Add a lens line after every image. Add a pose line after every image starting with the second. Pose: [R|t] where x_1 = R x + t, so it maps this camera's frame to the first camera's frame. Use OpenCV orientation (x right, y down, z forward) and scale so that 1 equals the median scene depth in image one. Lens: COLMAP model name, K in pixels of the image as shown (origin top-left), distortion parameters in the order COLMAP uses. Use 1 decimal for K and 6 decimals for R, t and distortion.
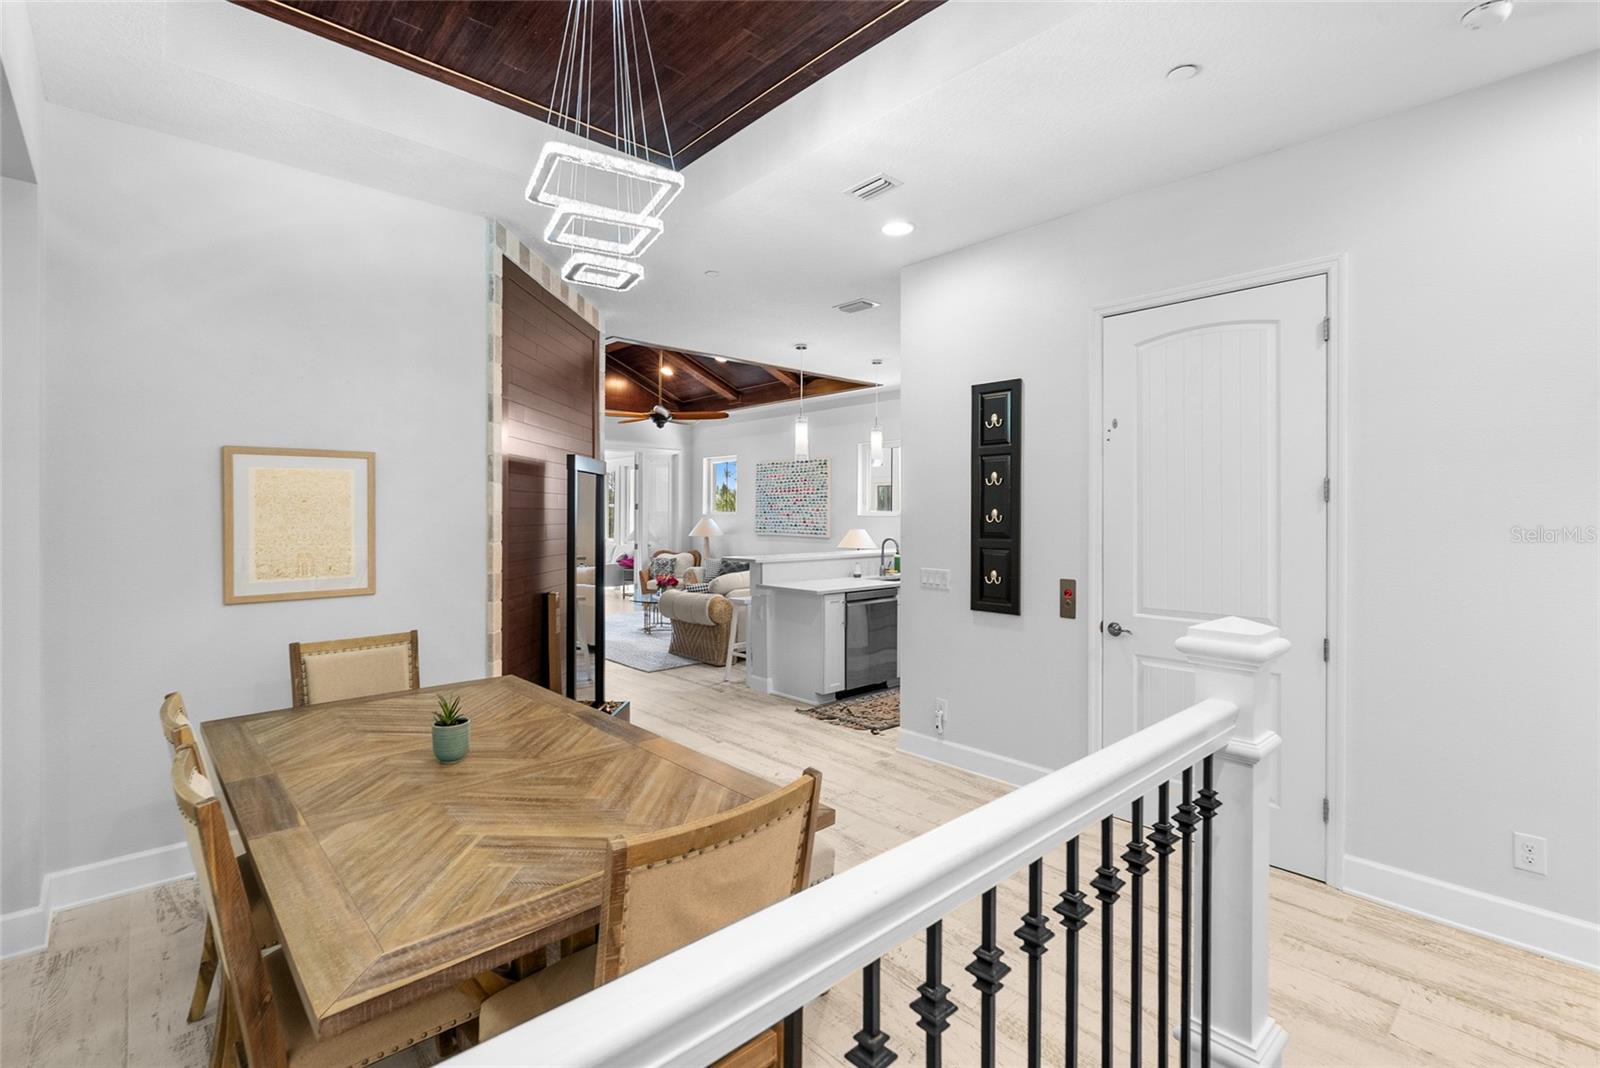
lens RADIAL K [[725.7, 0, 802.8], [0, 725.7, 505.5], [0, 0, 1]] dist [-0.007251, 0.002996]
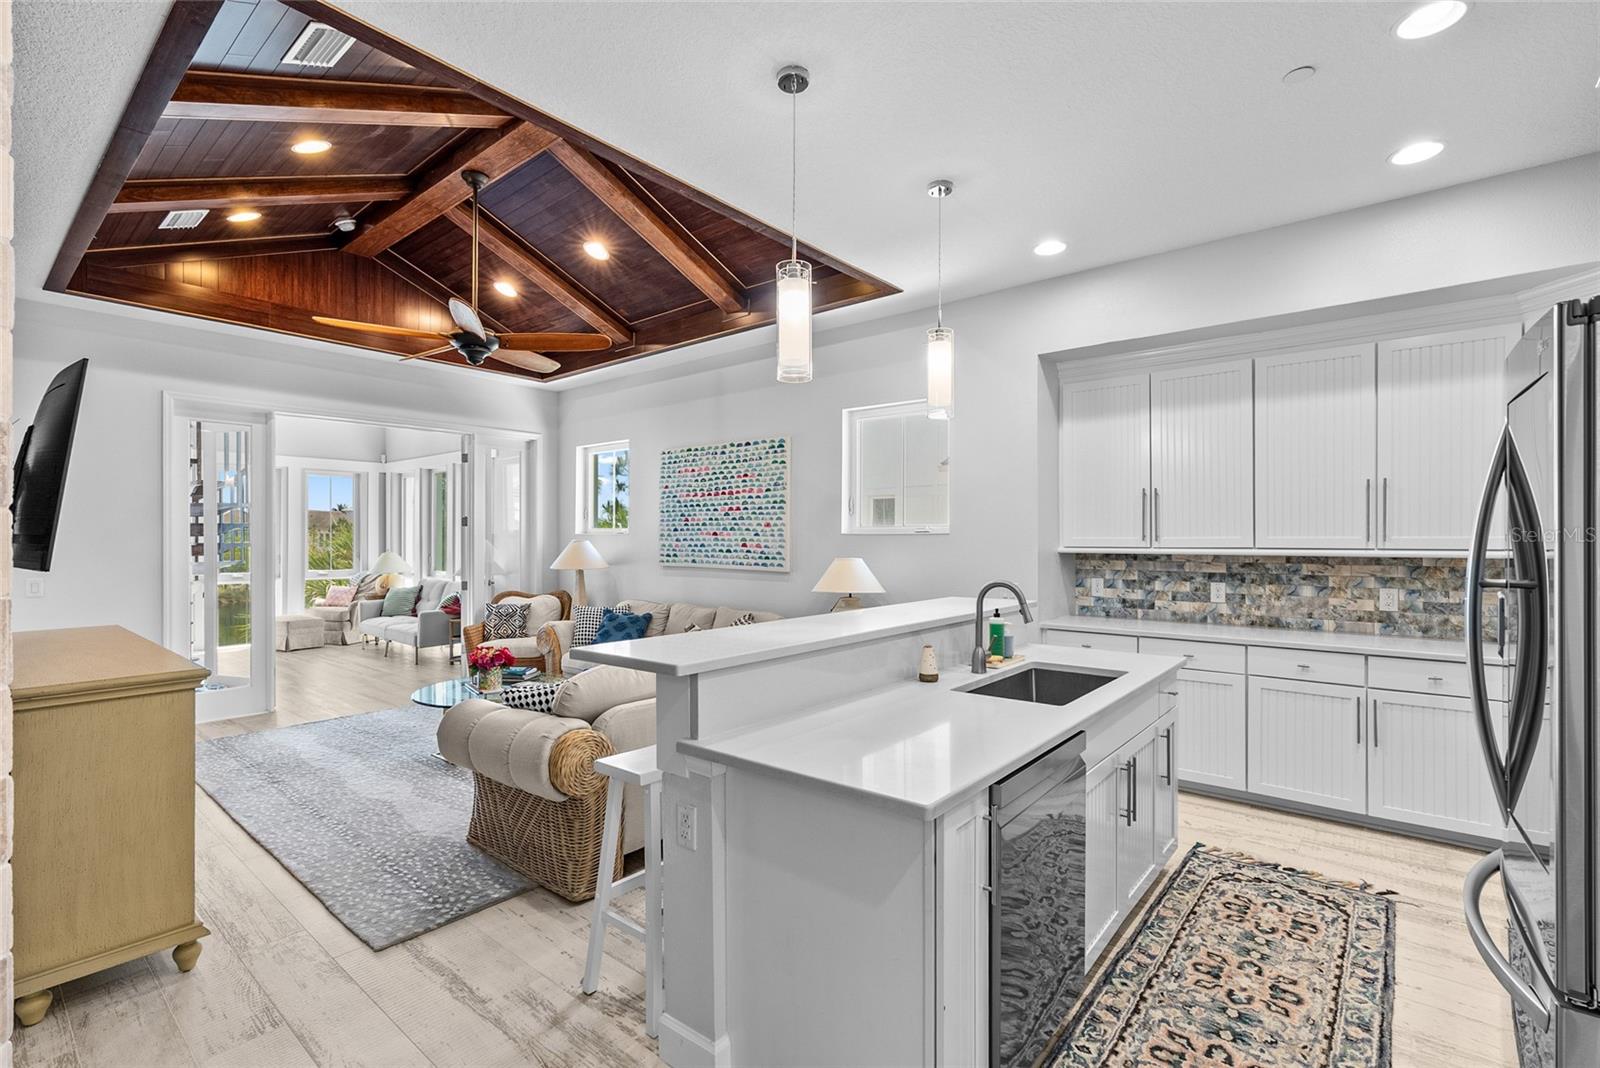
lens RADIAL K [[725.7, 0, 802.2], [0, 725.7, 533.4], [0, 0, 1]] dist [-0.007251, 0.002996]
pose [[0.990855, -0.001024, 0.134928, -0.032306], [0.000256, 0.999984, 0.005705, 0.010029], [-0.134932, -0.005619, 0.990839, 0.417824]]
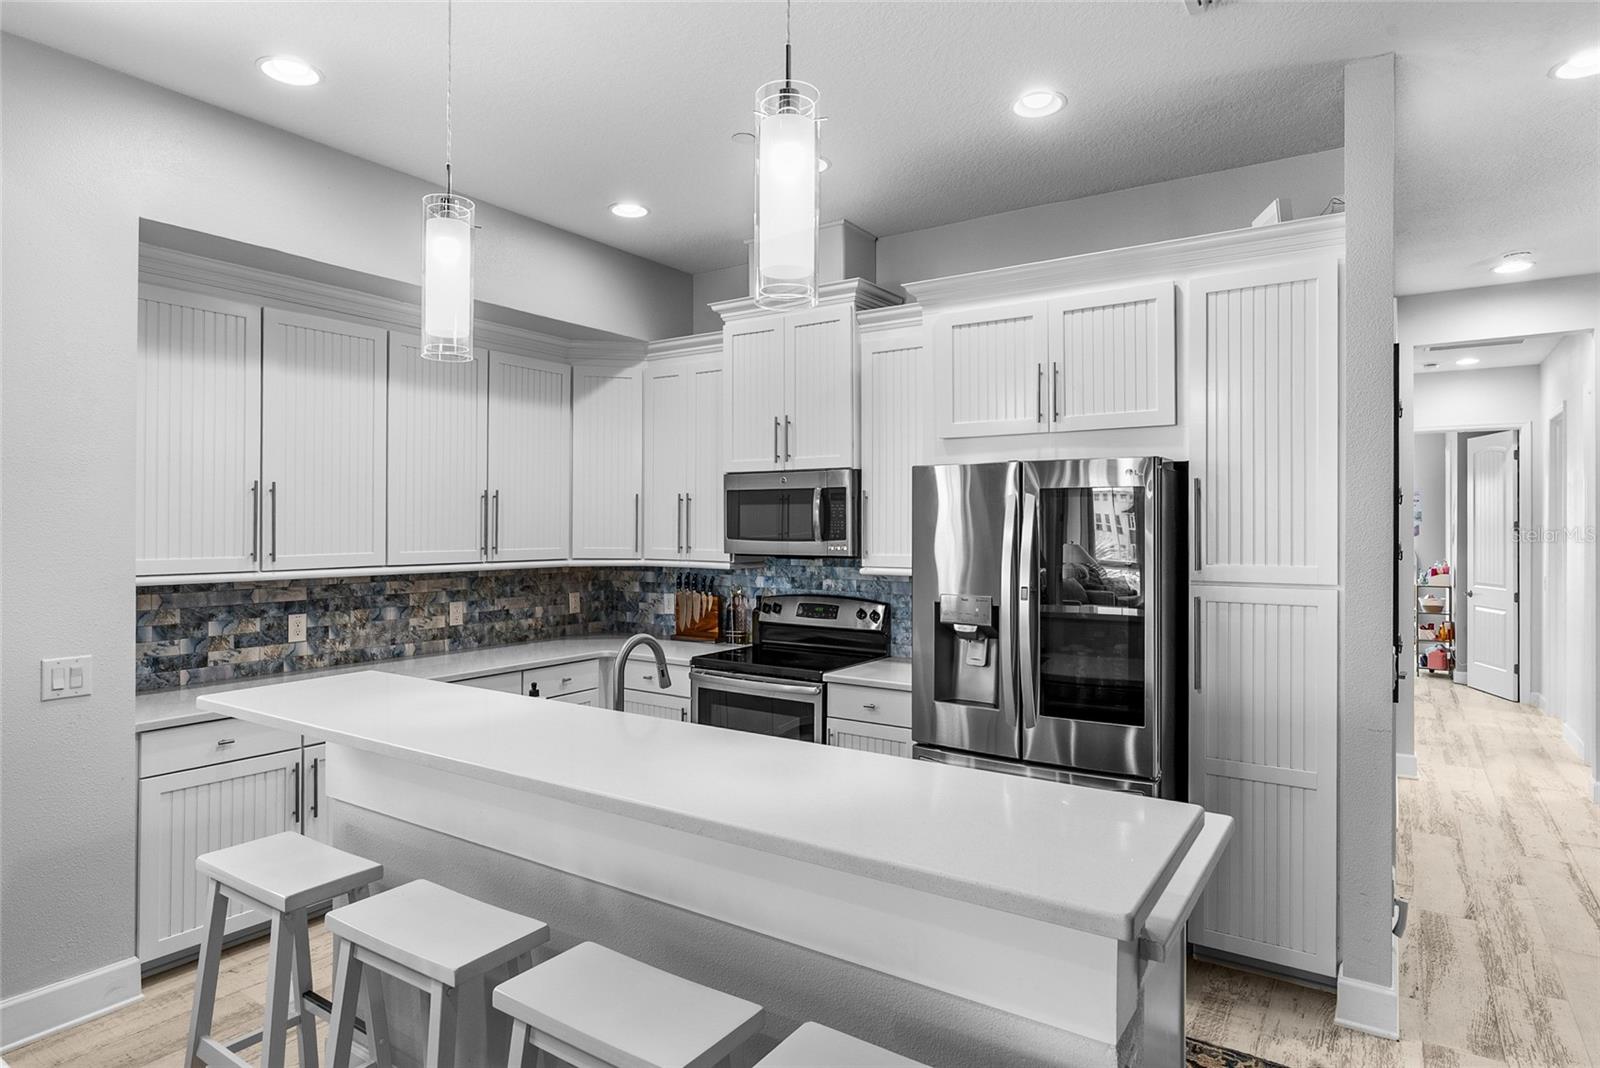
lens RADIAL K [[899.6, 0, 798.6], [0, 899.6, 522.5], [0, 0, 1]] dist [-0.000309, -0.000167]
pose [[-0.238996, 0.000925, 0.971020, -0.166642], [-0.015726, 0.999865, -0.004824, -0.000106], [-0.970893, -0.016423, -0.238949, 0.707175]]
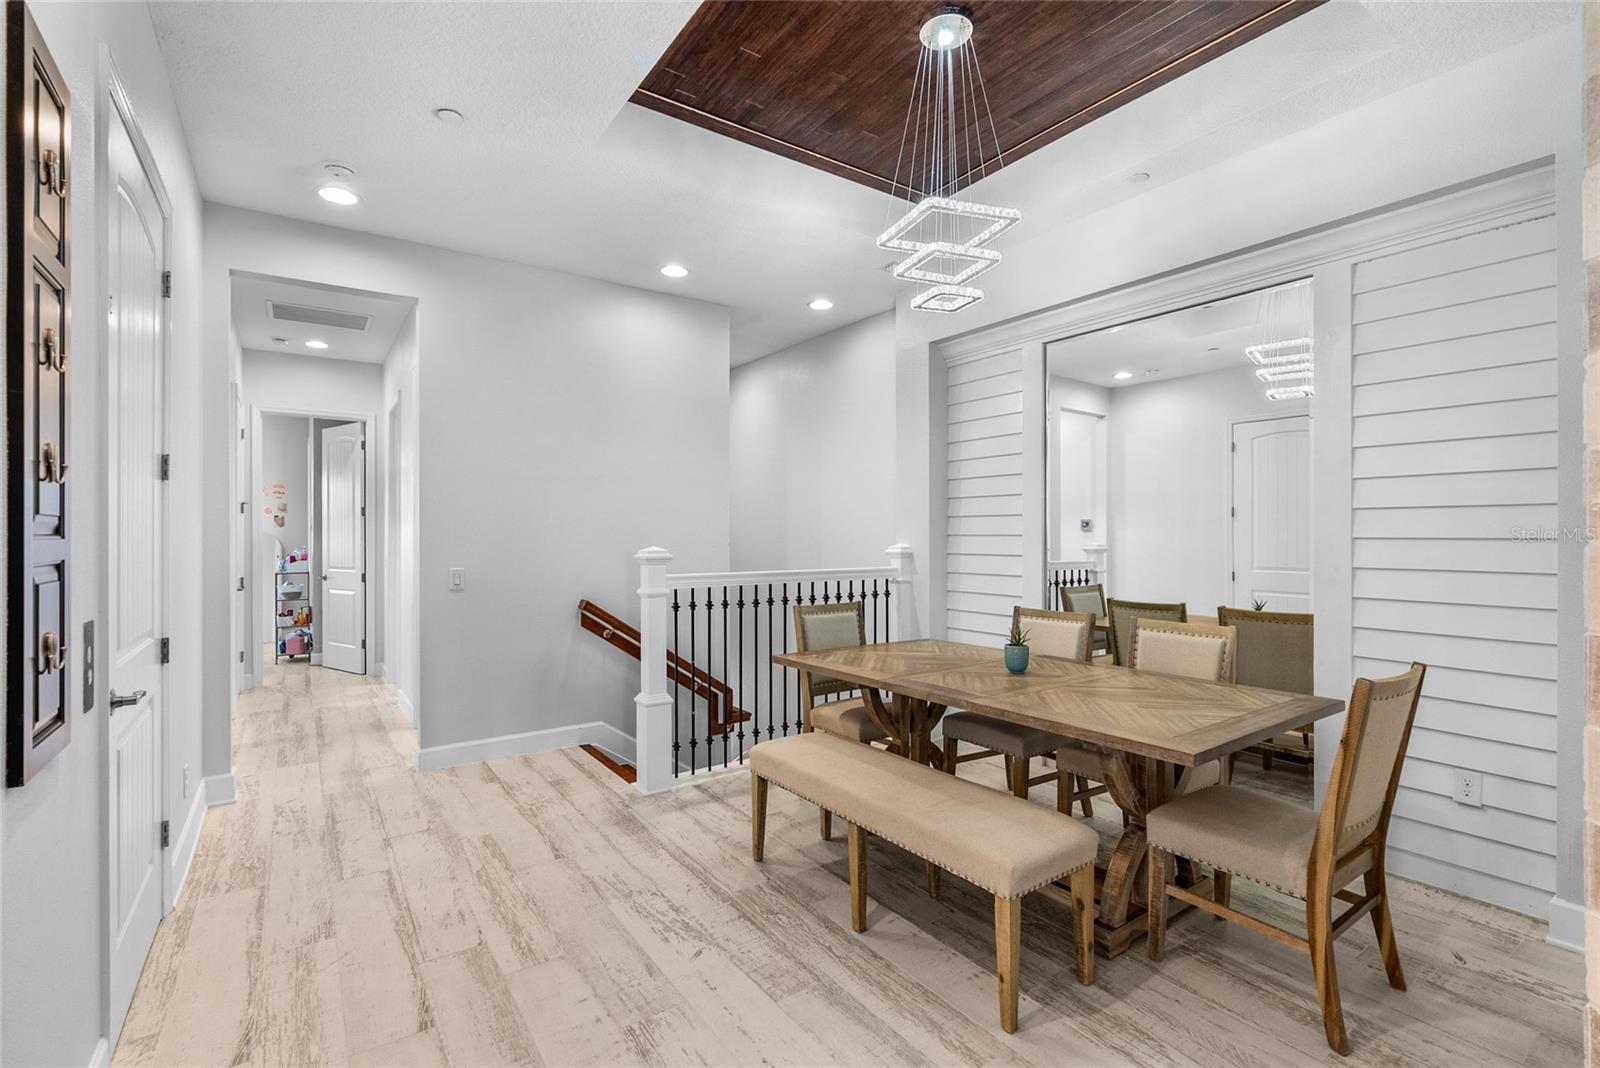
lens RADIAL K [[725.7, 0, 802.4], [0, 725.7, 532.1], [0, 0, 1]] dist [-0.007251, 0.002996]
pose [[-0.991222, 0.001415, 0.132203, -0.047249], [-0.000509, 0.999894, -0.014518, 0.019570], [-0.132210, -0.014458, -0.991116, 0.521686]]
